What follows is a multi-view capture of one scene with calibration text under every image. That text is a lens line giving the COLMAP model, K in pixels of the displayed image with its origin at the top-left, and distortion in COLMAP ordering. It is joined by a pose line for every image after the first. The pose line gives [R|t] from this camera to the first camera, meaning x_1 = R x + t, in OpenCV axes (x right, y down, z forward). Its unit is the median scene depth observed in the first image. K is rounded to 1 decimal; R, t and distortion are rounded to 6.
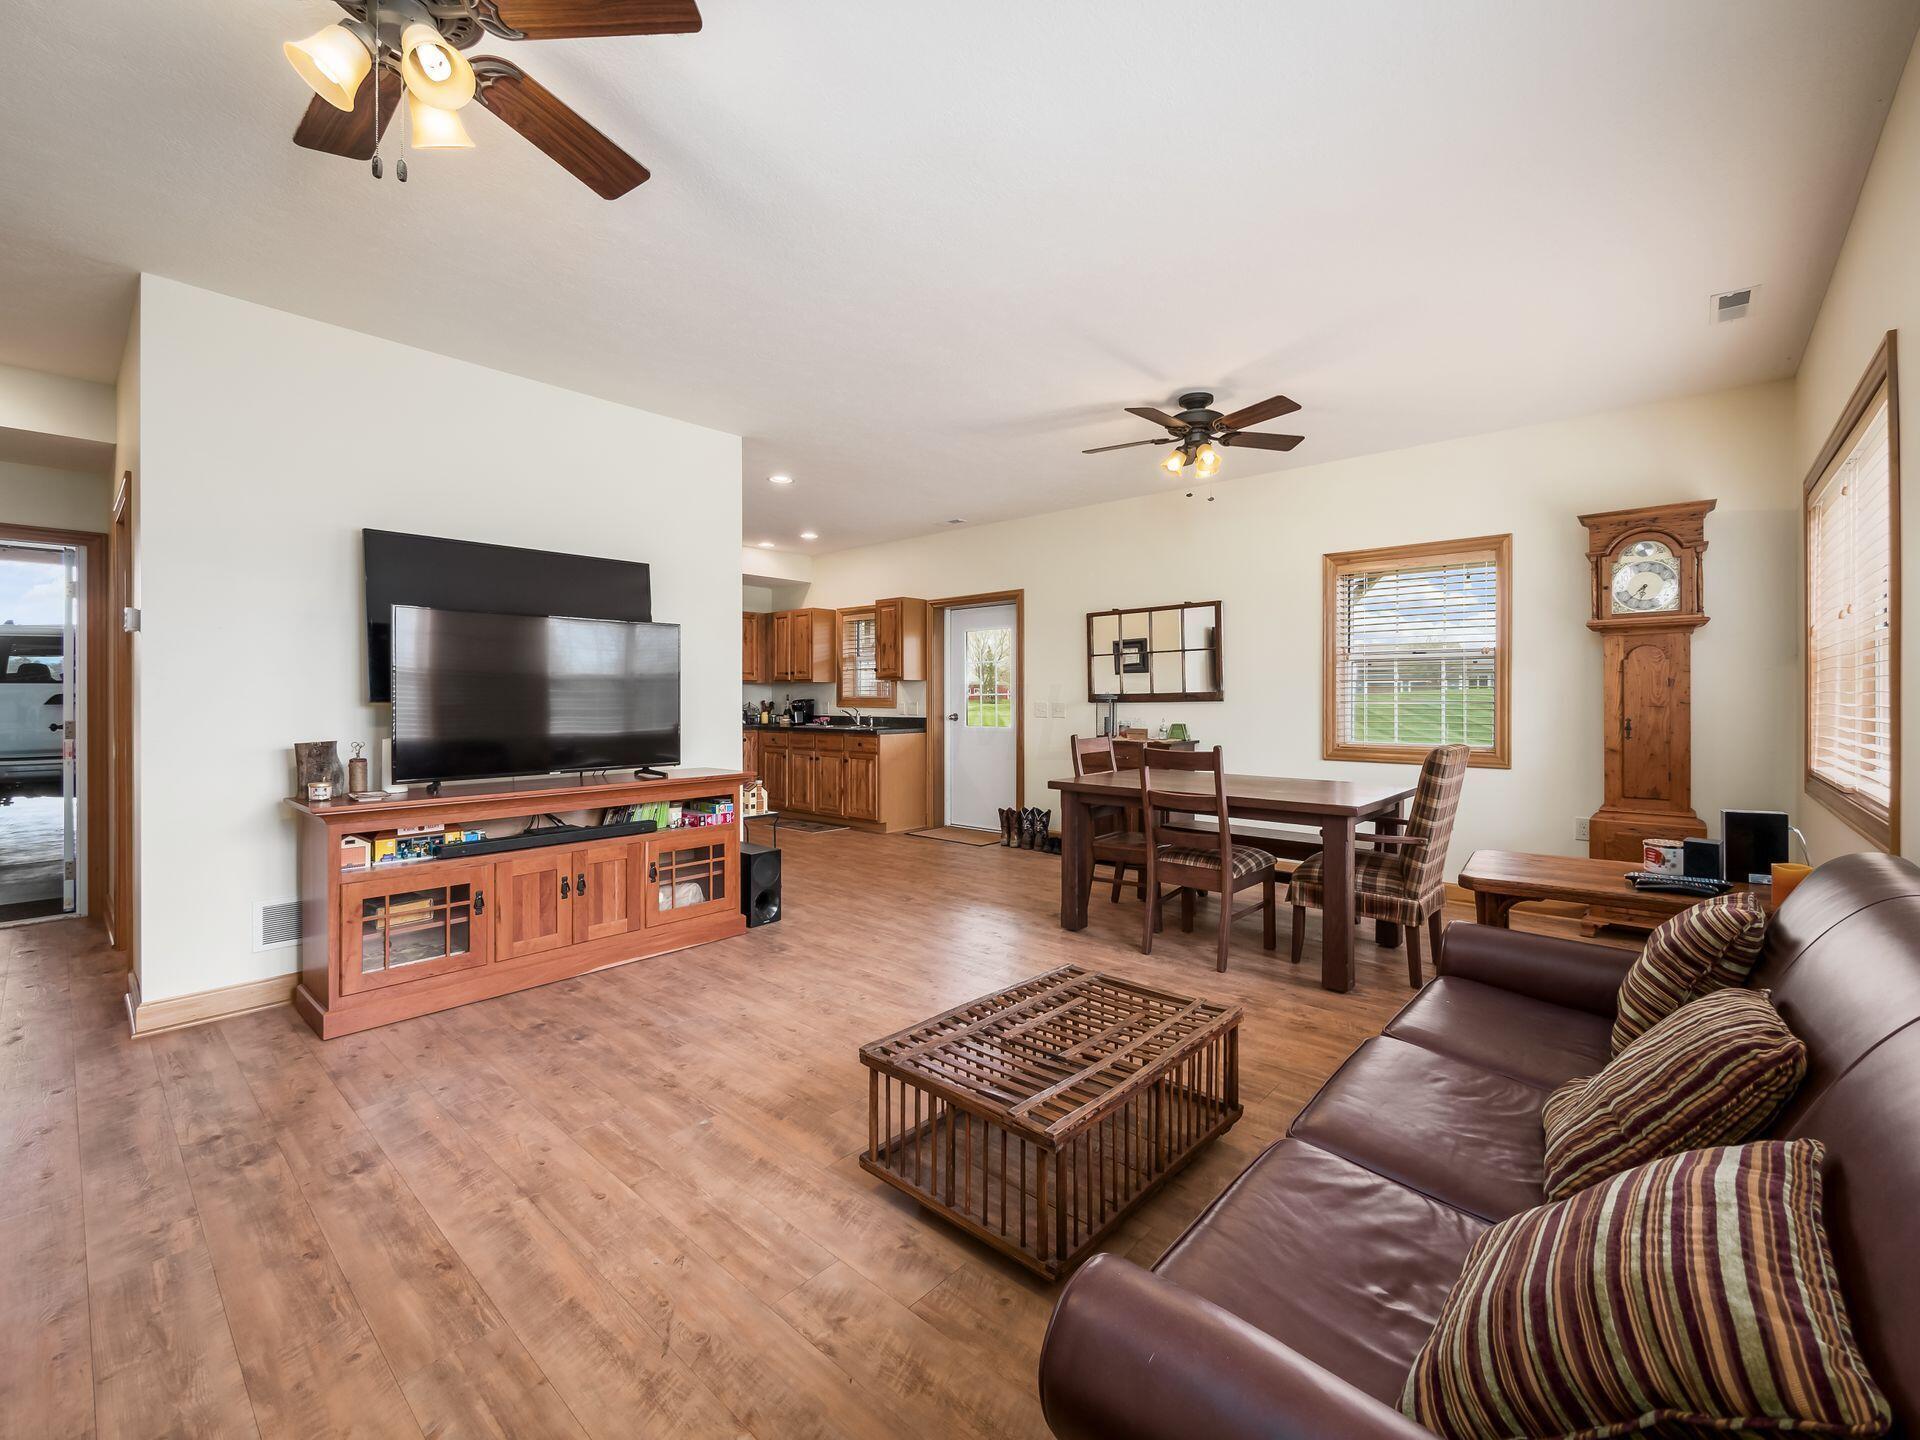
lens RADIAL K [[823.3, 0, 960.0], [0, 823.3, 720.0], [0, 0, 1]] dist [0.000018, -0.000363]
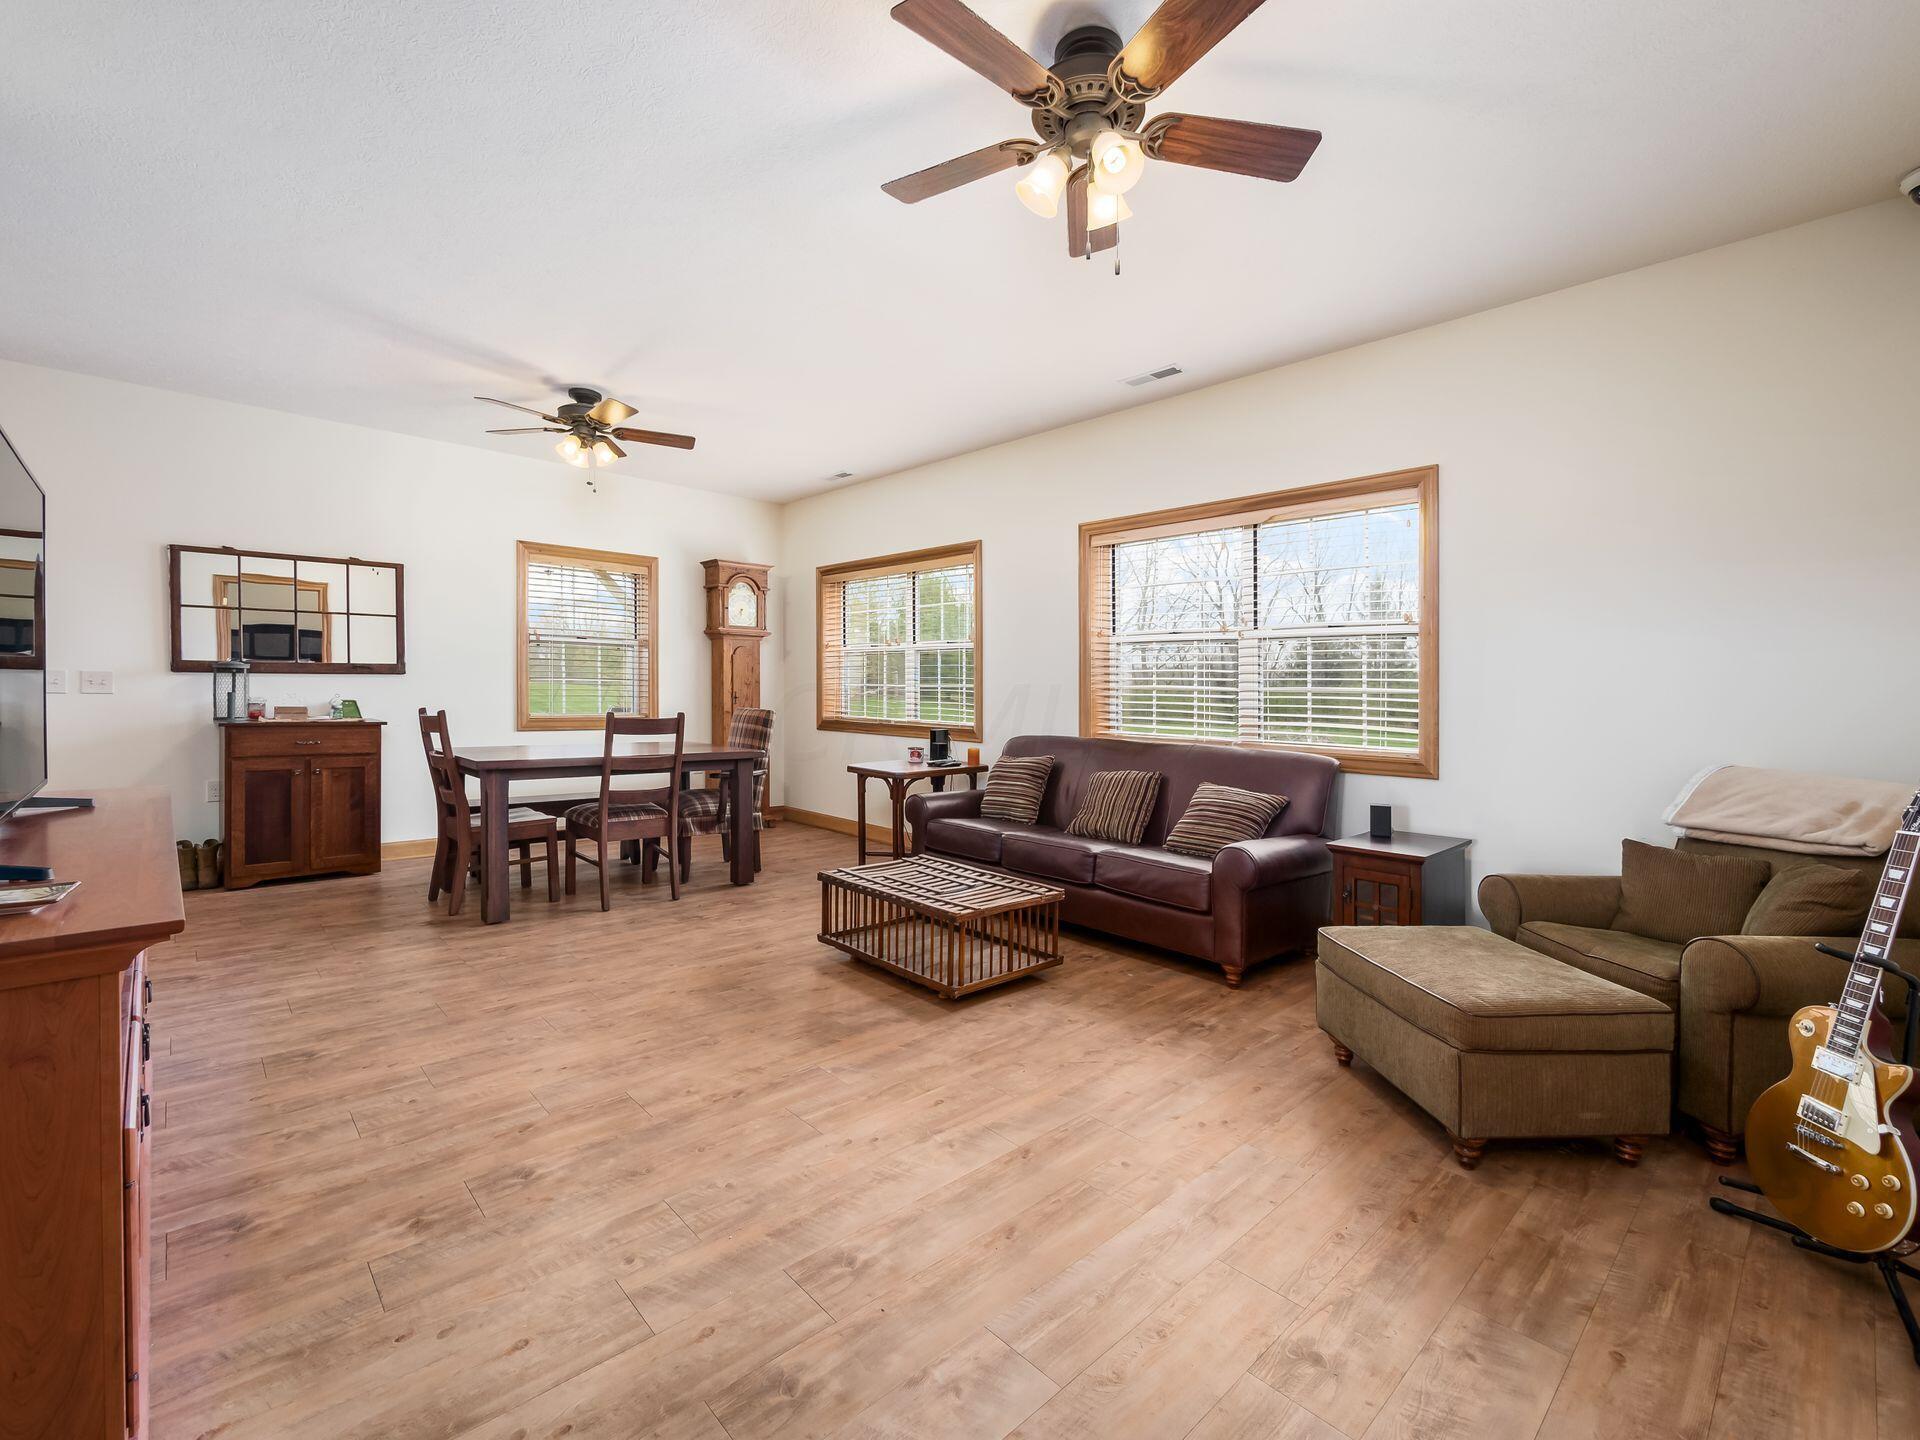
lens RADIAL K [[830.9, 0, 968.3], [0, 830.9, 697.0], [0, 0, 1]] dist [0.000501, -0.000036]
pose [[0.079282, -0.003822, 0.996845, -0.950983], [0.010311, 0.999942, 0.003014, 0.009673], [-0.996799, 0.010040, 0.079317, 0.520458]]
